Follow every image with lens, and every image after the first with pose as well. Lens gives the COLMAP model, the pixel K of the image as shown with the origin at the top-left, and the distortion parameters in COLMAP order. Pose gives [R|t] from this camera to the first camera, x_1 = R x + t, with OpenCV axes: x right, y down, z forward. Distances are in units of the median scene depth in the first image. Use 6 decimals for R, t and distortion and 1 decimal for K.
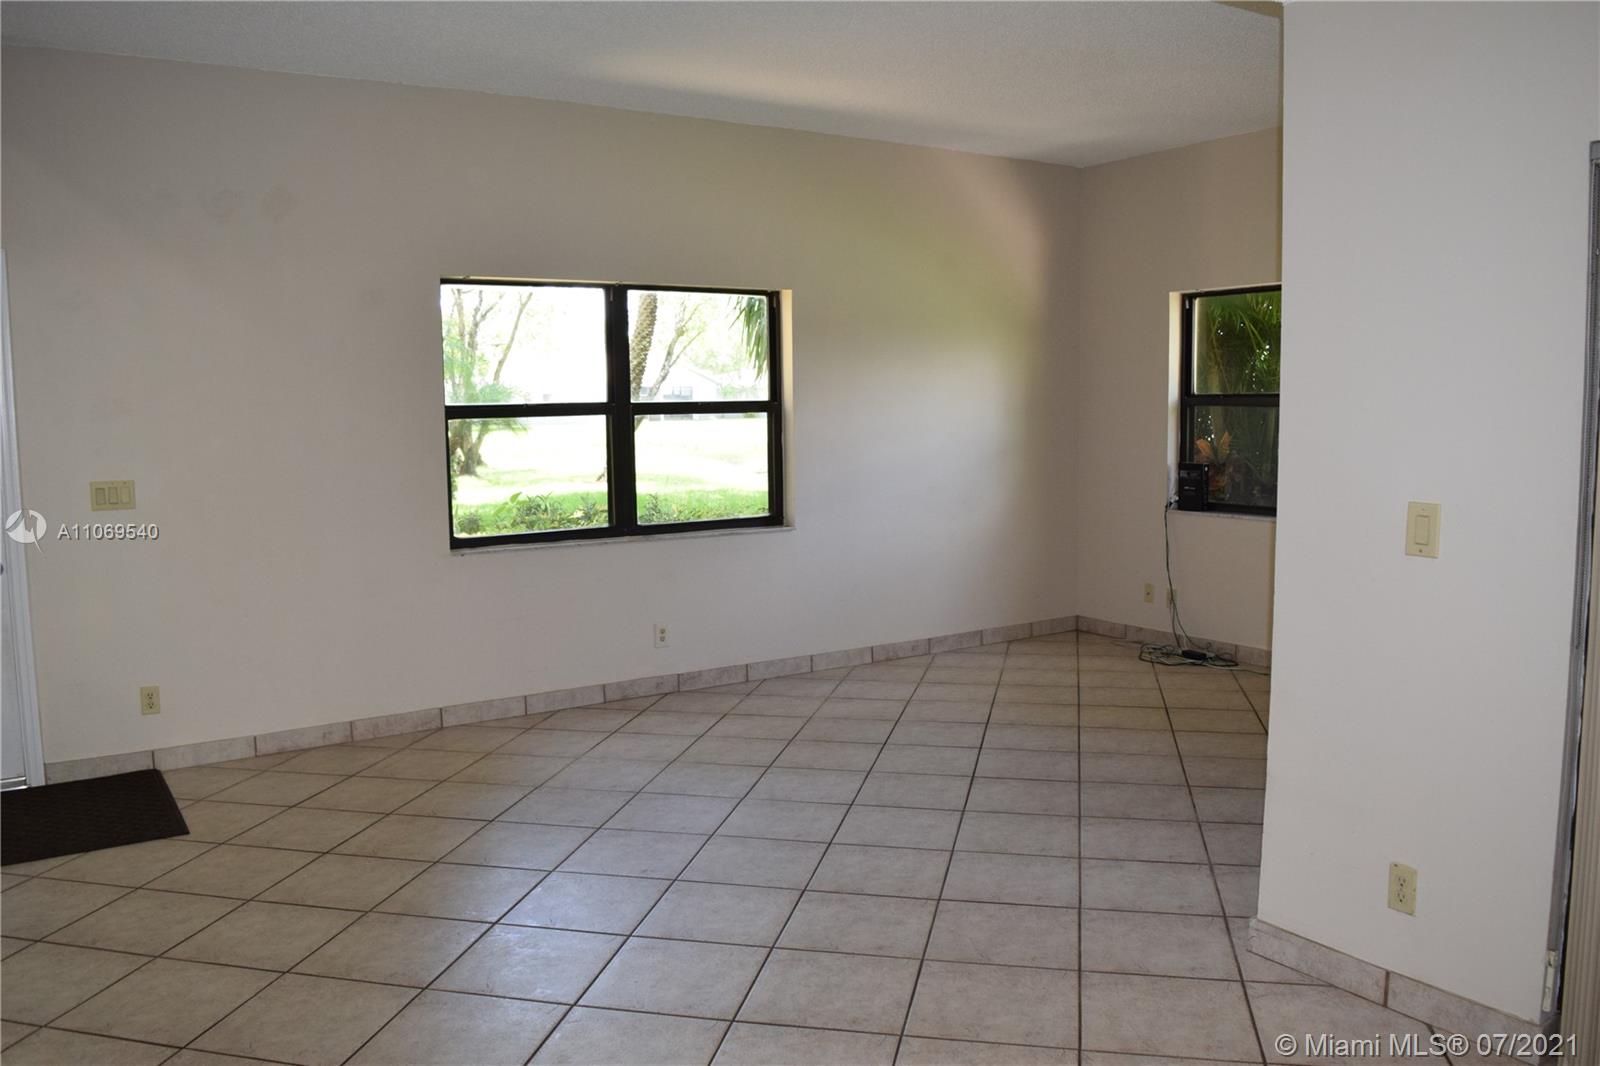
lens RADIAL K [[1253.9, 0, 803.4], [0, 1253.9, 533.6], [0, 0, 1]] dist [-0.093050, 0.016888]
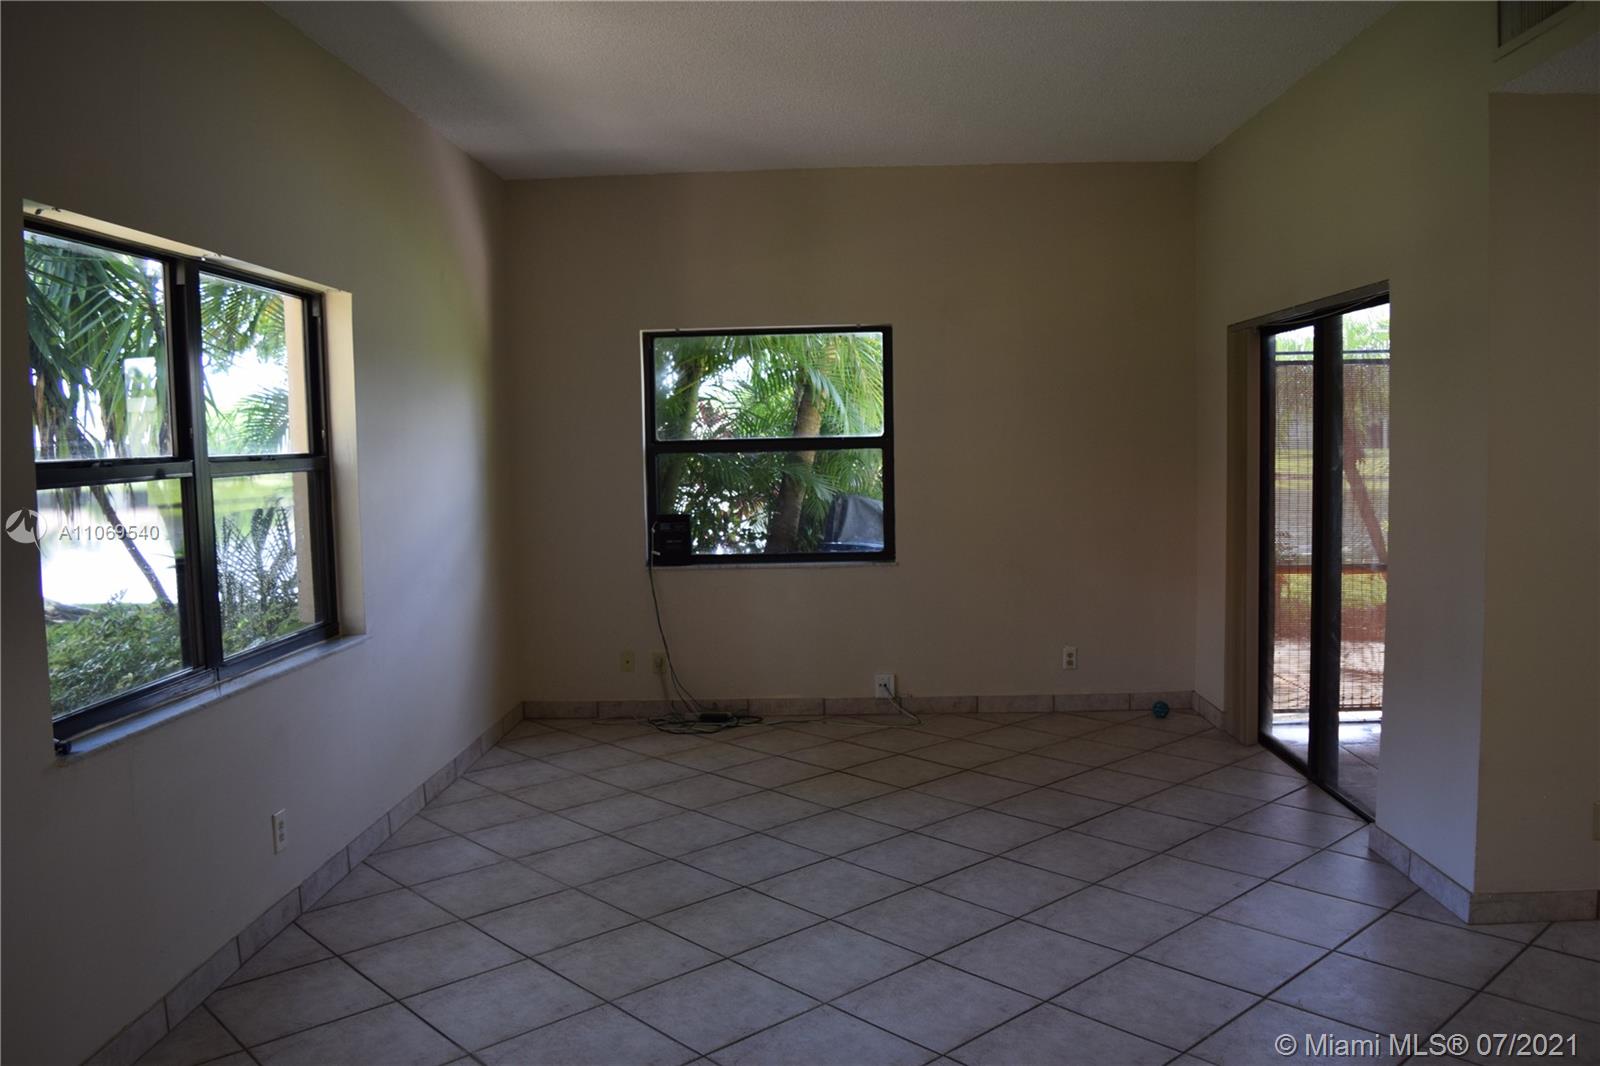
lens RADIAL K [[1253.9, 0, 803.4], [0, 1253.9, 533.6], [0, 0, 1]] dist [-0.093050, 0.016888]
pose [[0.579344, -0.062712, 0.812667, -0.497645], [0.102969, 0.994679, 0.003352, -0.045210], [-0.808553, 0.081737, 0.582719, 0.476142]]
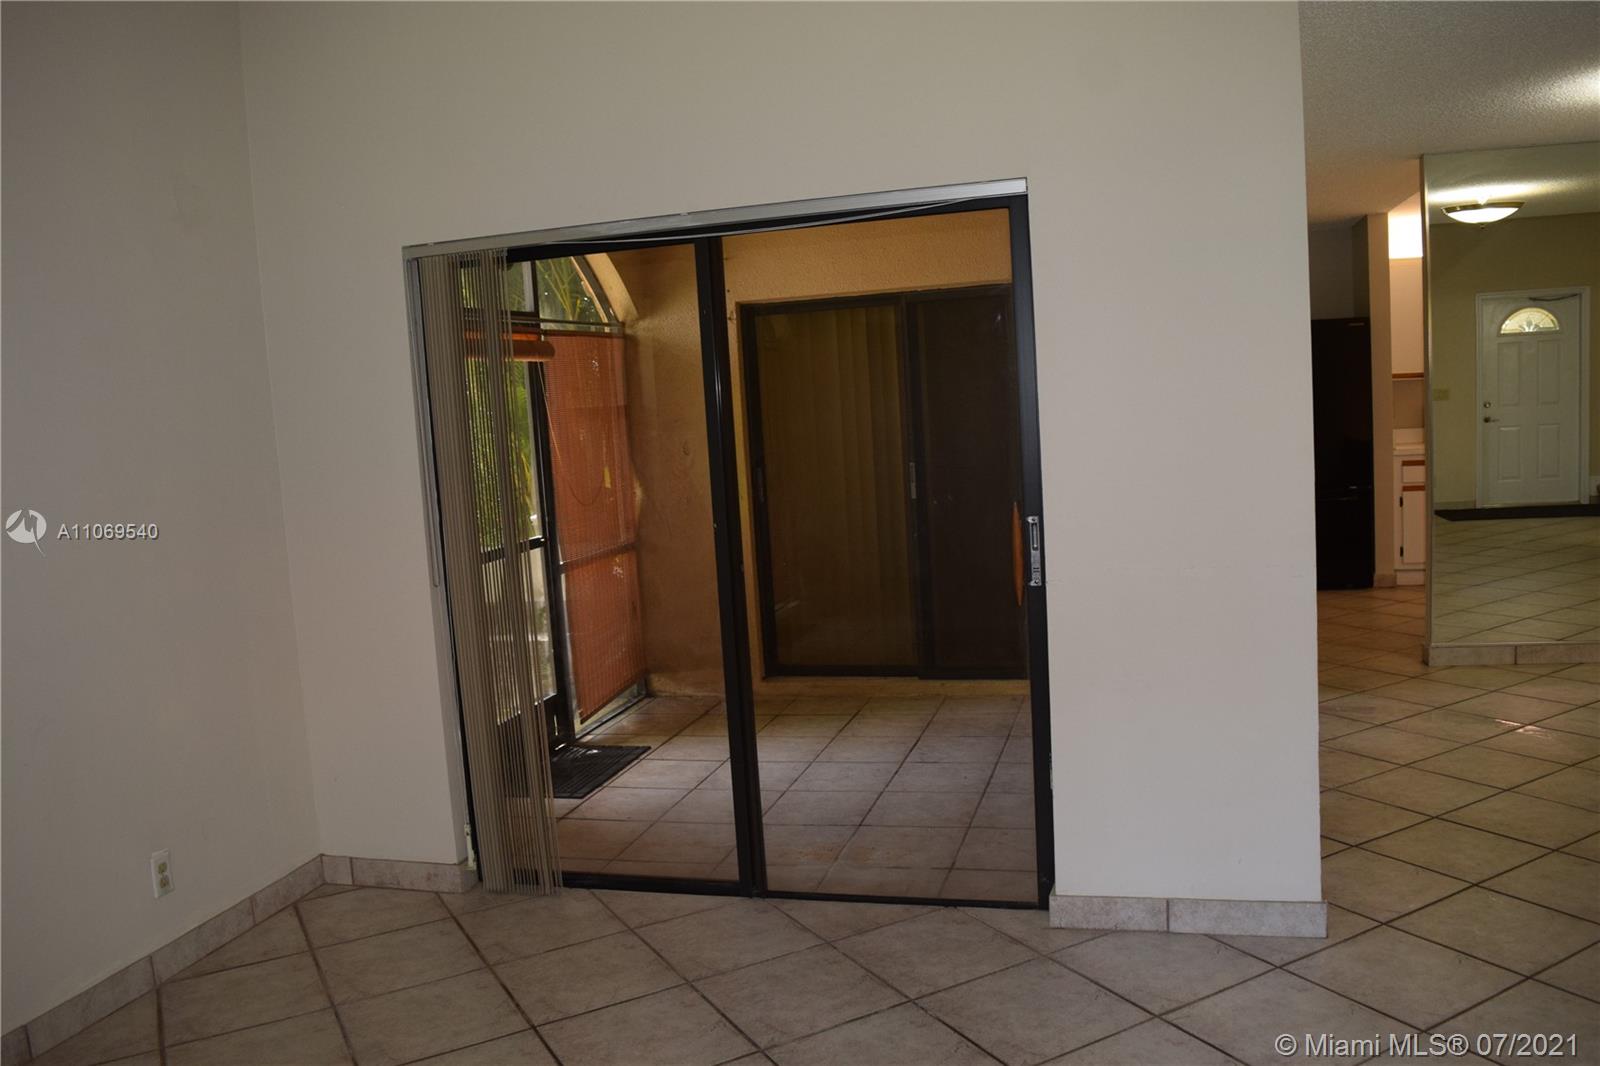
lens RADIAL K [[1253.9, 0, 803.4], [0, 1253.9, 533.6], [0, 0, 1]] dist [-0.093050, 0.016888]
pose [[-0.650440, -0.029297, 0.758993, -0.051543], [0.151656, 0.974126, 0.167567, -0.111012], [-0.744264, 0.224098, -0.629167, 1.067914]]
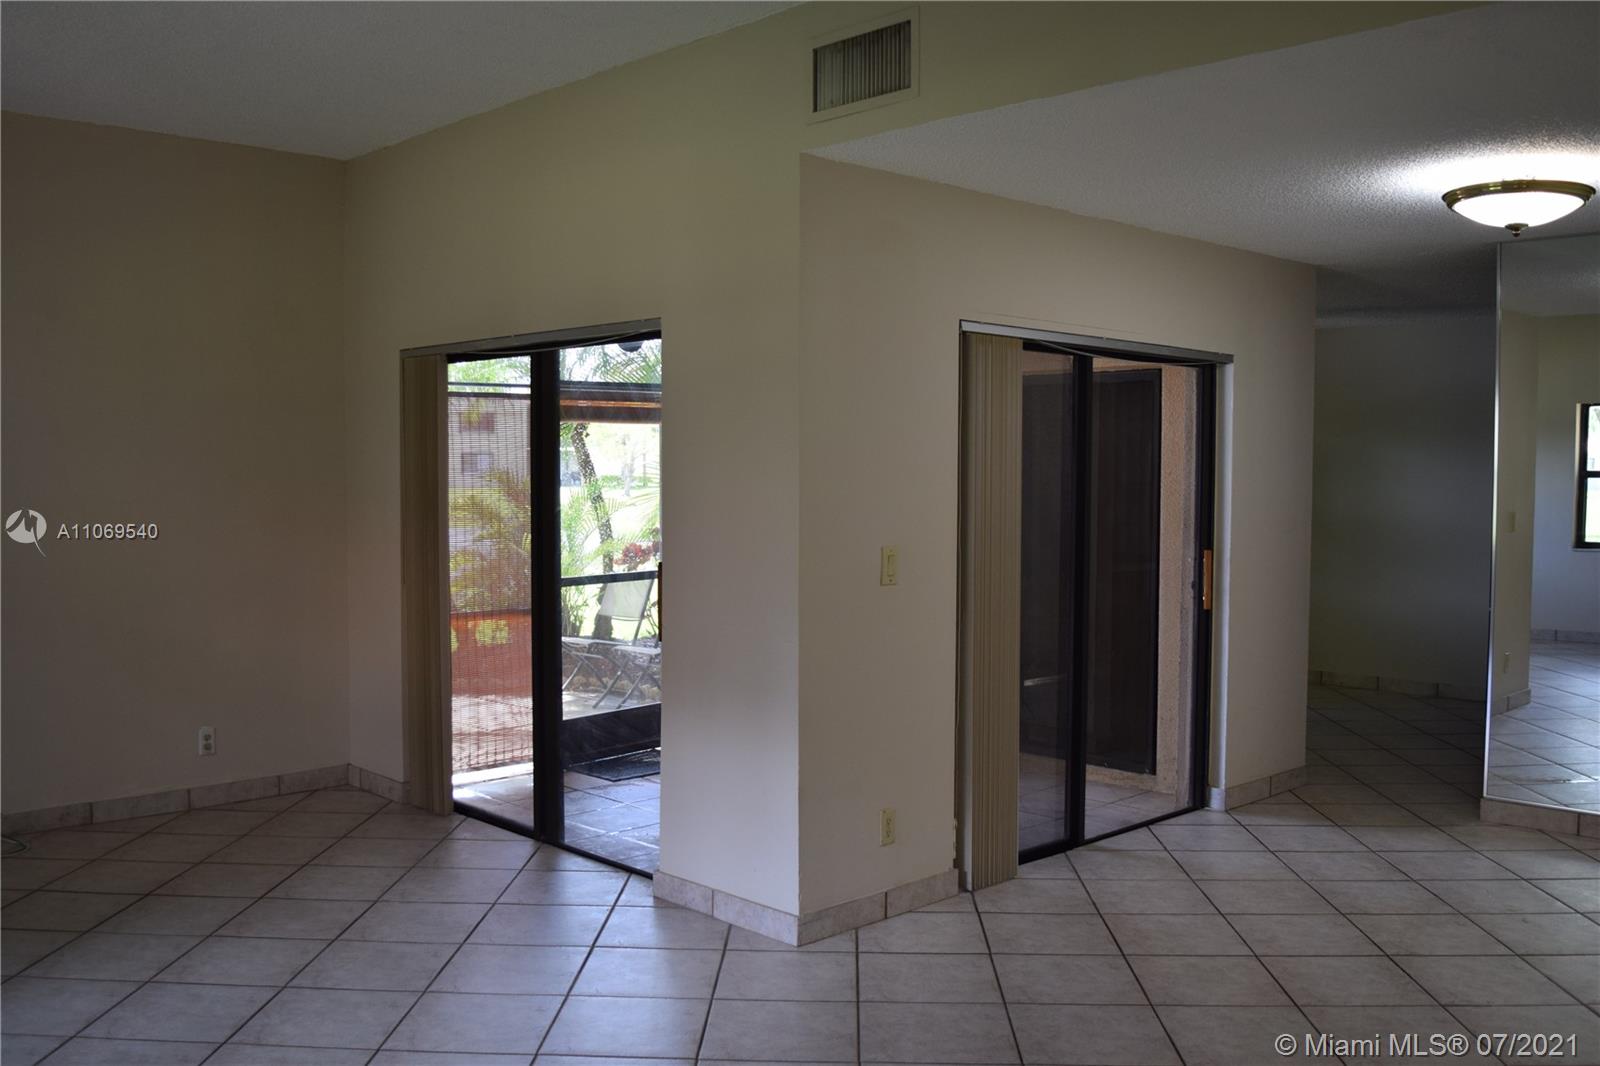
lens RADIAL K [[1425.0, 0, 797.9], [0, 1425.0, 538.4], [0, 0, 1]] dist [-0.085608, 0.010417]
pose [[-0.176223, -0.040268, 0.983526, -0.541091], [0.106427, 0.992526, 0.059705, -0.069912], [-0.978580, 0.115195, -0.170621, 0.687319]]
